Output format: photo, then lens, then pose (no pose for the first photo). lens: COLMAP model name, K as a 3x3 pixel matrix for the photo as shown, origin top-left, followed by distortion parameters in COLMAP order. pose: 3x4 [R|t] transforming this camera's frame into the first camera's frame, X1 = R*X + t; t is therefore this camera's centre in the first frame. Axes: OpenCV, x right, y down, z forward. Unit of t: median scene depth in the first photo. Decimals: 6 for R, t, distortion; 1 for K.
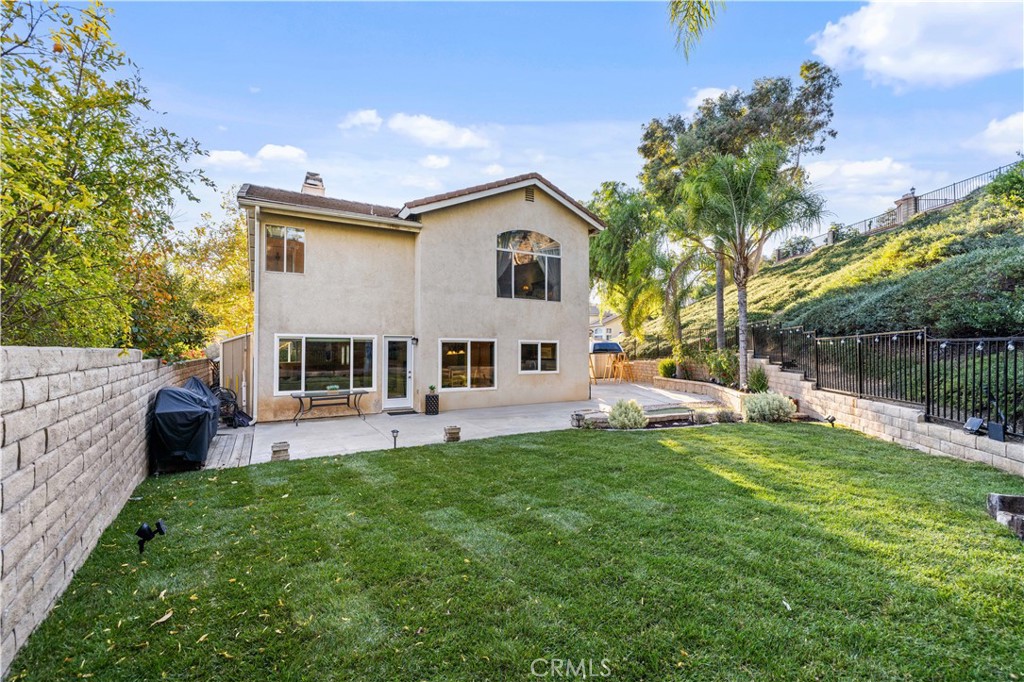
lens RADIAL K [[433.3, 0, 508.8], [0, 433.3, 345.8], [0, 0, 1]] dist [0.001973, 0.000503]
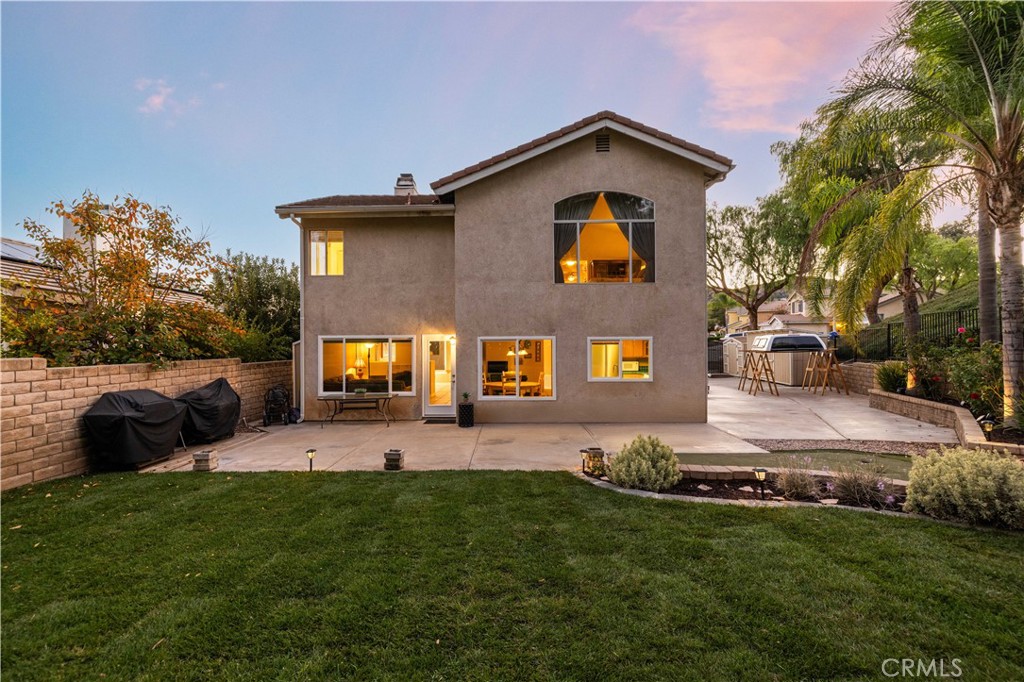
lens RADIAL K [[433.3, 0, 511.0], [0, 433.3, 344.6], [0, 0, 1]] dist [0.001973, 0.000503]
pose [[0.862095, -0.005775, -0.506714, 0.327160], [0.012116, 0.999884, 0.009219, -0.009575], [0.506602, -0.014087, 0.862065, 0.301622]]
